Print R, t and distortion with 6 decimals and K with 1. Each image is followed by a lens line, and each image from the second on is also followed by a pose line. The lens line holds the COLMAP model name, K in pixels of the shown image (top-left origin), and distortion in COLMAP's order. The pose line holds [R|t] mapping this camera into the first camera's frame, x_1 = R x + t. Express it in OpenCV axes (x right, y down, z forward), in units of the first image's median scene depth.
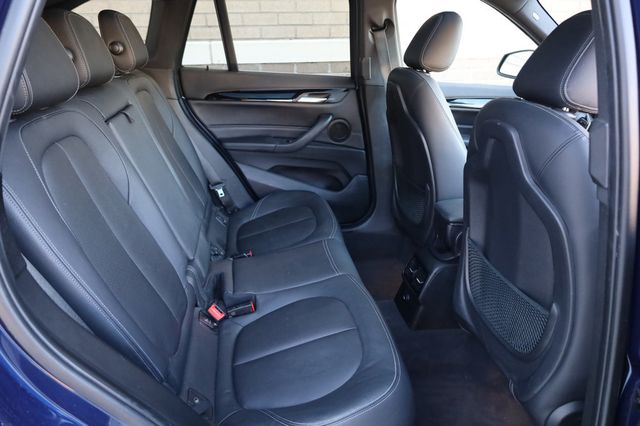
lens RADIAL K [[438.8, 0, 320.0], [0, 438.8, 213.0], [0, 0, 1]] dist [-0.005912, -0.000647]
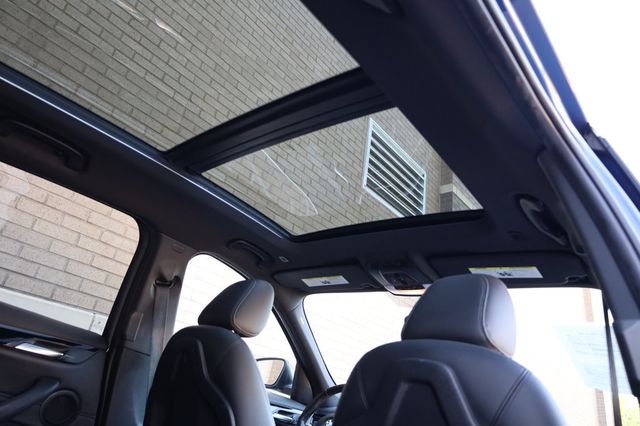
lens RADIAL K [[438.8, 0, 320.0], [0, 438.8, 213.0], [0, 0, 1]] dist [-0.005912, -0.000647]
pose [[0.744775, 0.396837, 0.536499, -0.142332], [0.079027, 0.745858, -0.661401, 0.059317], [-0.662620, 0.534992, 0.524135, 0.263668]]
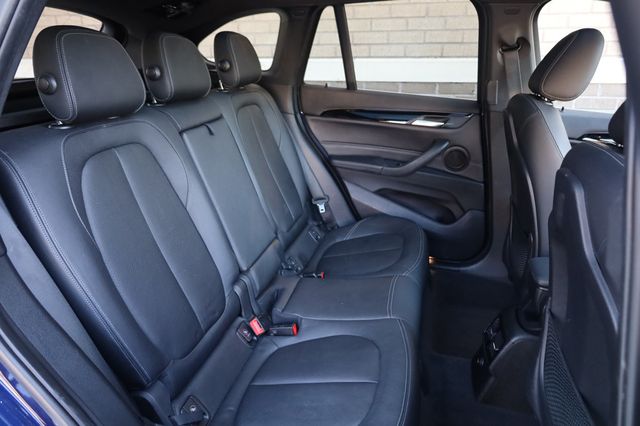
lens RADIAL K [[438.8, 0, 320.0], [0, 438.8, 213.0], [0, 0, 1]] dist [-0.005912, -0.000647]
pose [[0.915297, 0.144618, -0.375920, 0.153018], [-0.156318, 0.987707, -0.000630, -0.034730], [0.371208, 0.059340, 0.926652, 0.066696]]
